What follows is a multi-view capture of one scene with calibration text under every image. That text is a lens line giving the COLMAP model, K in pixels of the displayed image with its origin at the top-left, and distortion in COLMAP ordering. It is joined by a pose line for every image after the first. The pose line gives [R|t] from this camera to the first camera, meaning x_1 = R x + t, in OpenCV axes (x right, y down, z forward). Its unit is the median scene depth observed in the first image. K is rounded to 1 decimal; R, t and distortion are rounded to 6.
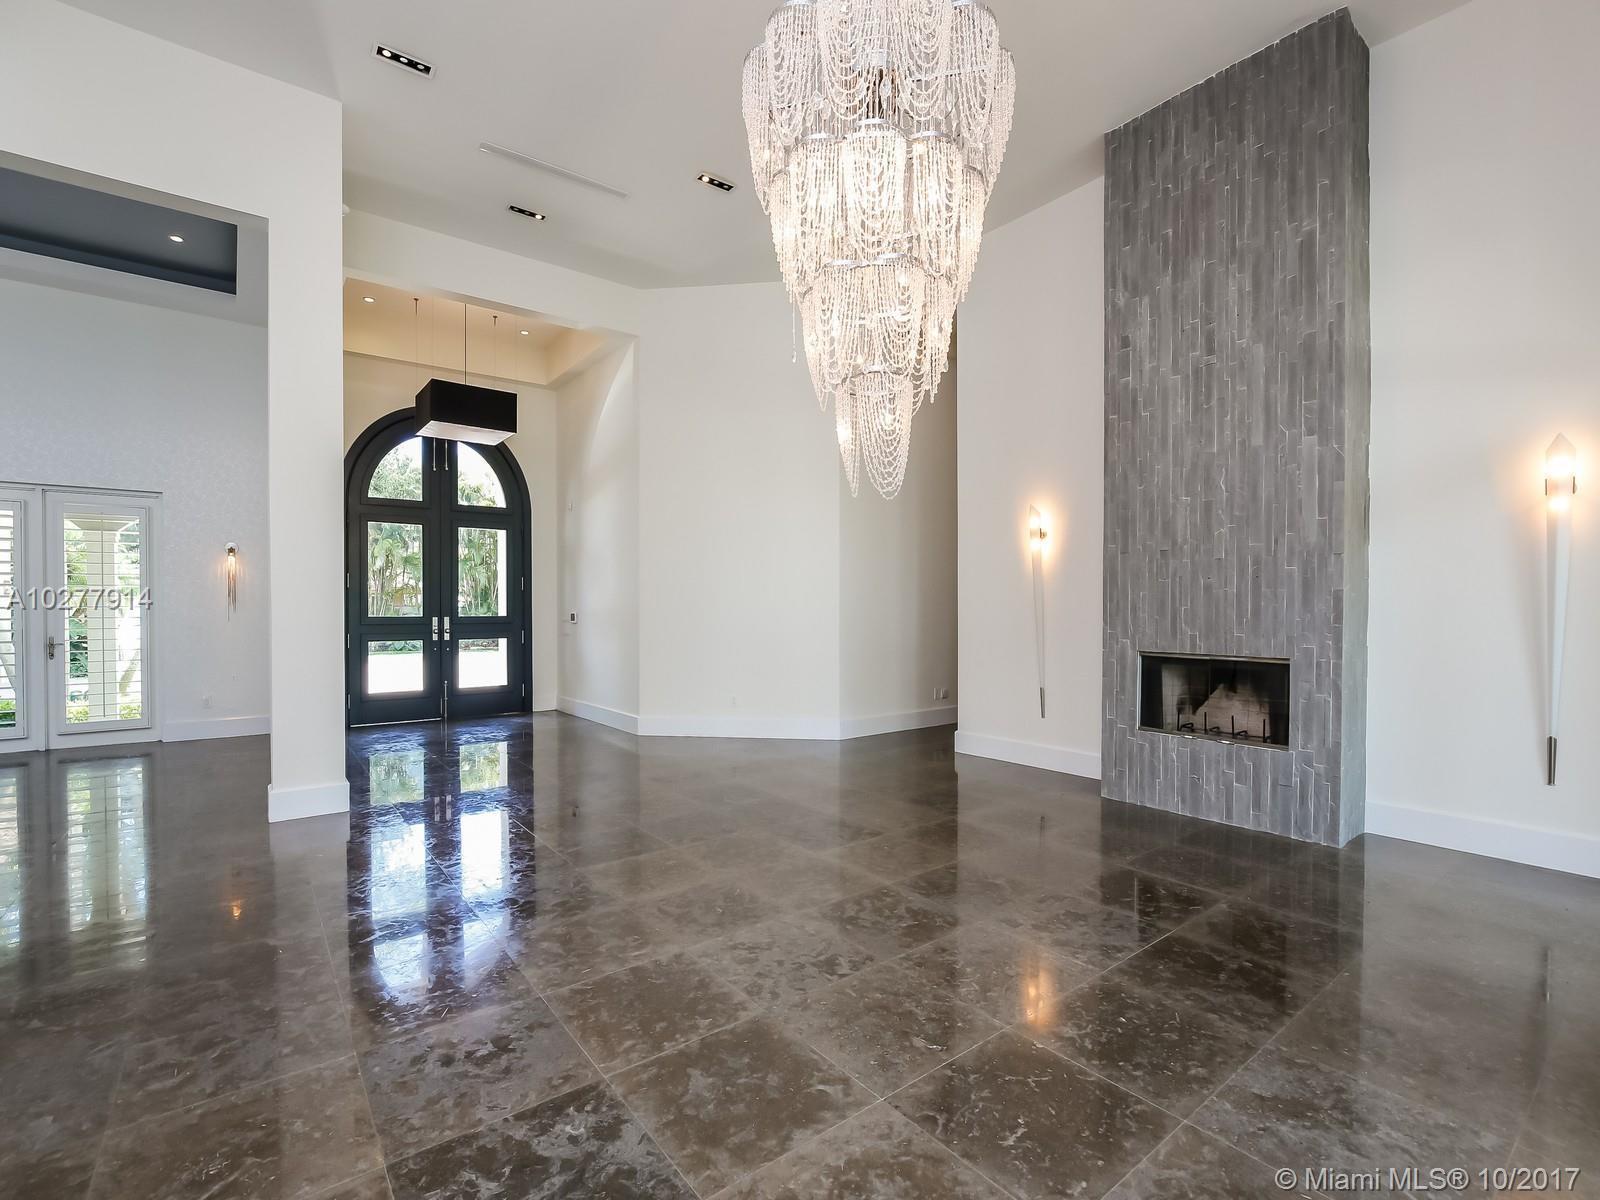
lens RADIAL K [[730.6, 0, 801.8], [0, 730.6, 609.4], [0, 0, 1]] dist [-0.008106, 0.001319]
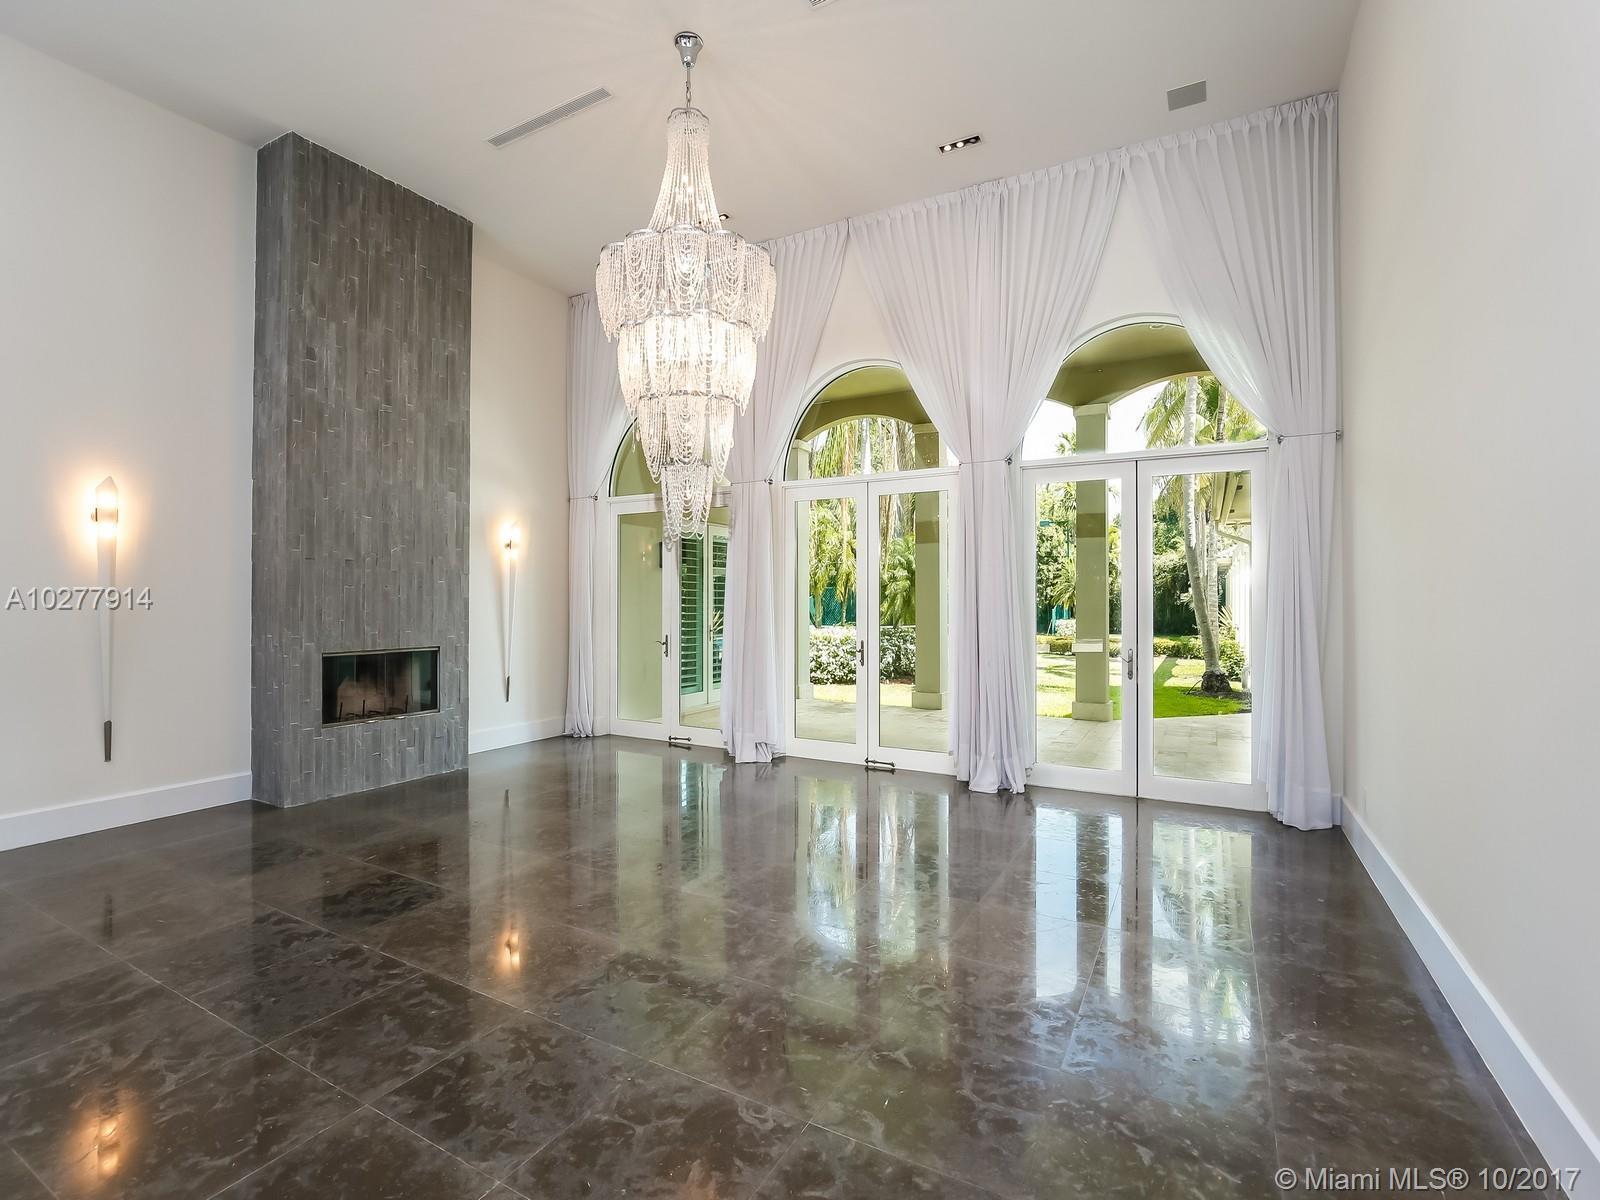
lens RADIAL K [[730.6, 0, 797.0], [0, 730.6, 591.5], [0, 0, 1]] dist [-0.008106, 0.001319]
pose [[-0.373088, 0.010474, 0.927737, -0.828402], [0.008595, 0.999932, -0.007832, -0.019024], [-0.927756, 0.005052, -0.373152, 0.817840]]
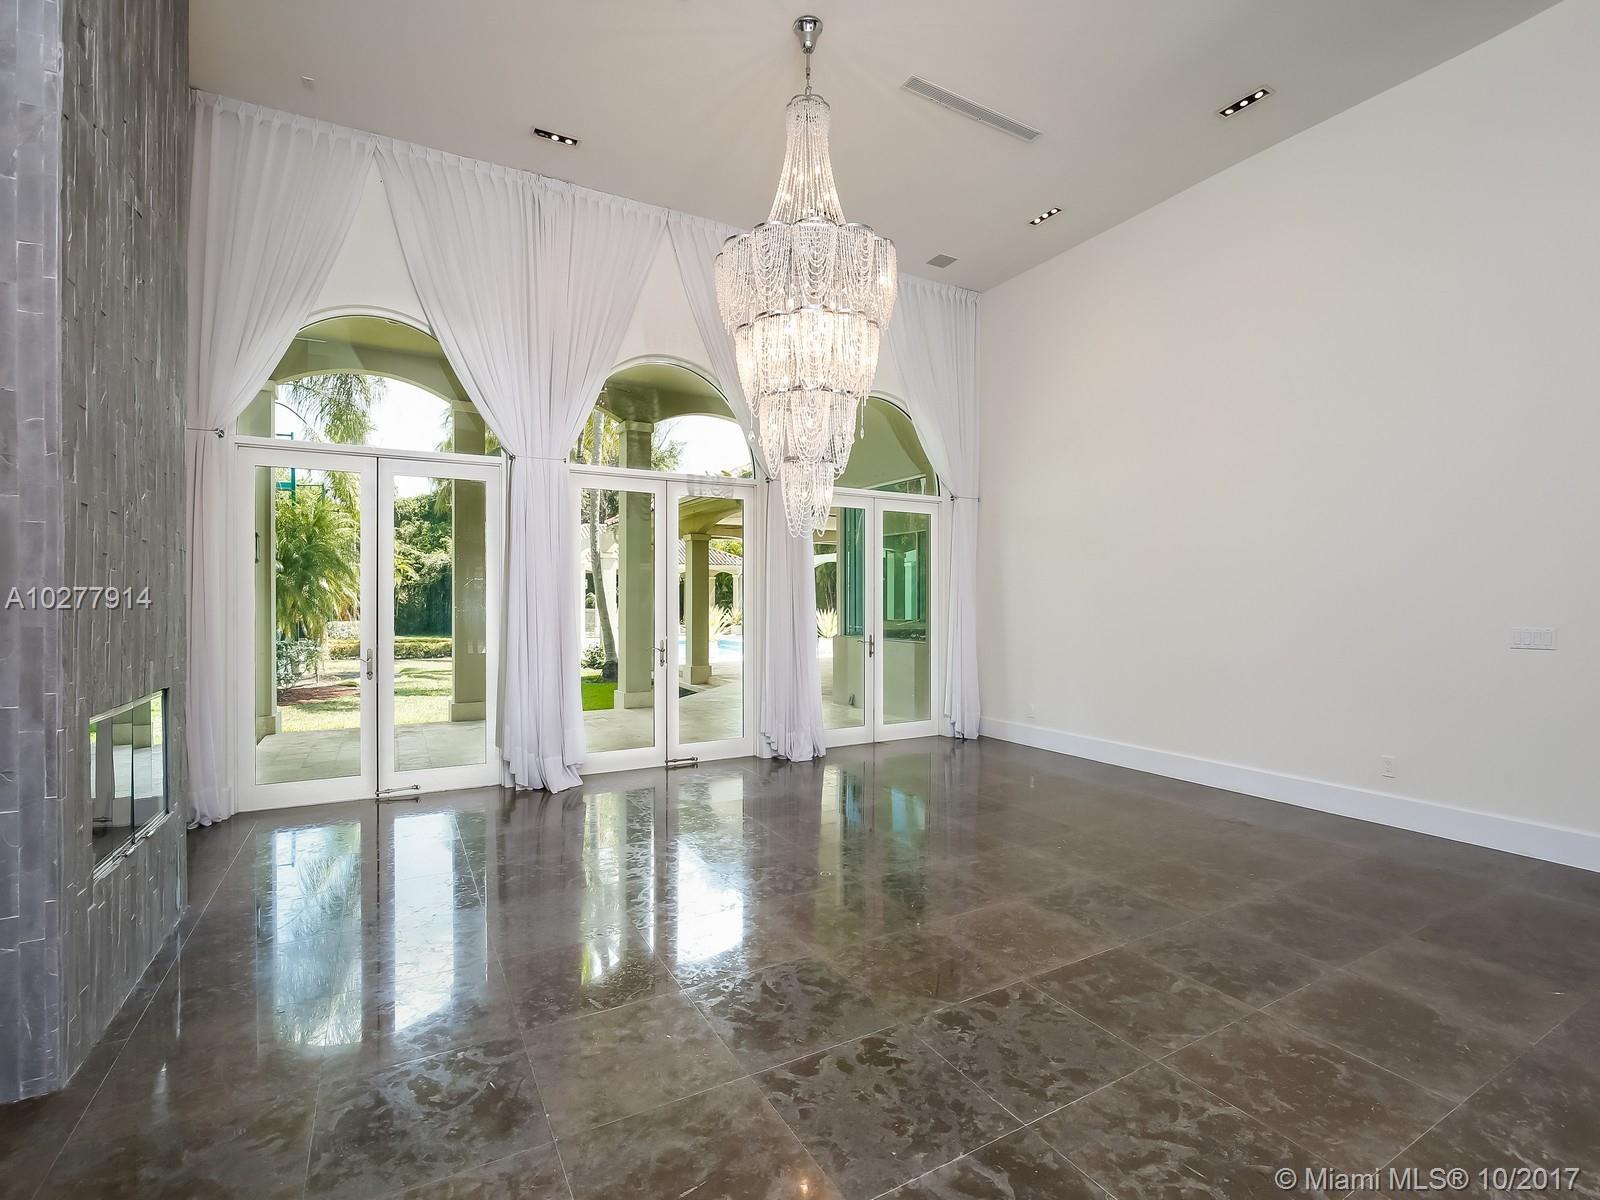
lens RADIAL K [[730.6, 0, 791.5], [0, 730.6, 610.1], [0, 0, 1]] dist [-0.008106, 0.001319]
pose [[-0.986671, -0.007560, 0.162551, -0.062258], [-0.004145, 0.999764, 0.021337, -0.023730], [-0.162674, 0.020379, -0.986469, 1.483978]]
